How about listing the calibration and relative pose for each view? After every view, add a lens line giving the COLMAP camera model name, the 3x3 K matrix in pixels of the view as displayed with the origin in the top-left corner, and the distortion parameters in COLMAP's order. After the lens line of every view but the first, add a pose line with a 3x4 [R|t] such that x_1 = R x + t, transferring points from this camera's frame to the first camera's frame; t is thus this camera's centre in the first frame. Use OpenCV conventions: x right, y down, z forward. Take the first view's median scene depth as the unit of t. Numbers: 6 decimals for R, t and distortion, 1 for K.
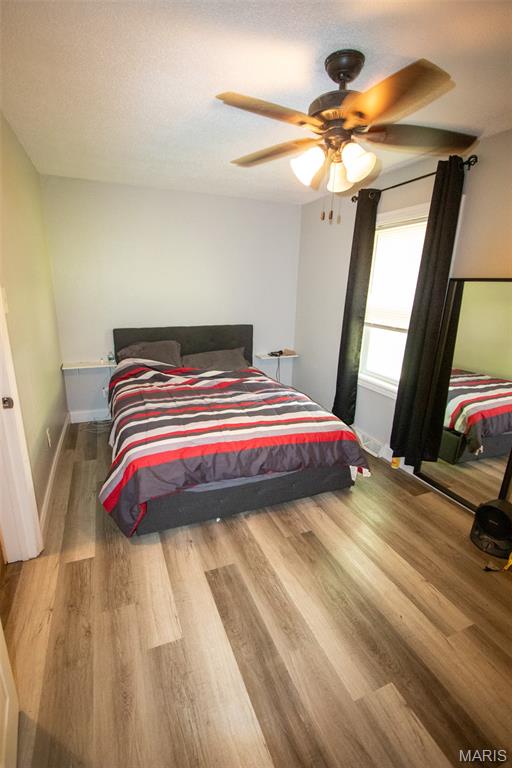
lens RADIAL K [[354.9, 0, 251.4], [0, 354.9, 385.7], [0, 0, 1]] dist [0.002239, 0.000631]
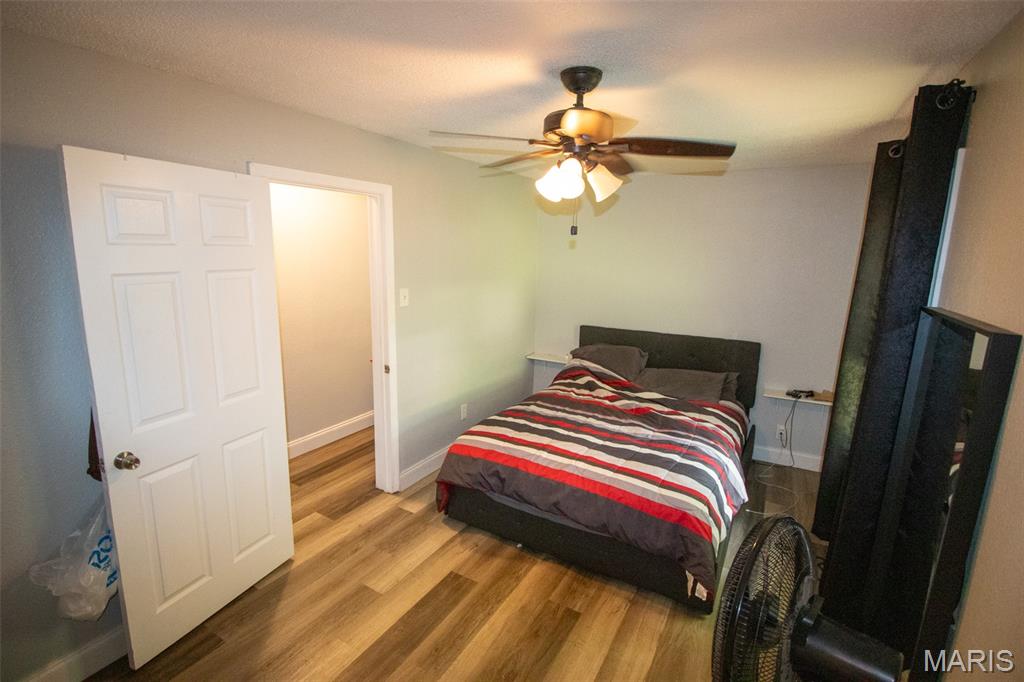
lens RADIAL K [[473.2, 0, 507.8], [0, 473.2, 339.1], [0, 0, 1]] dist [0.002239, 0.000631]
pose [[0.609820, 0.138797, -0.780292, 0.634562], [-0.227055, 0.973873, -0.004218, -0.101790], [0.759320, 0.179741, 0.625401, 0.110745]]
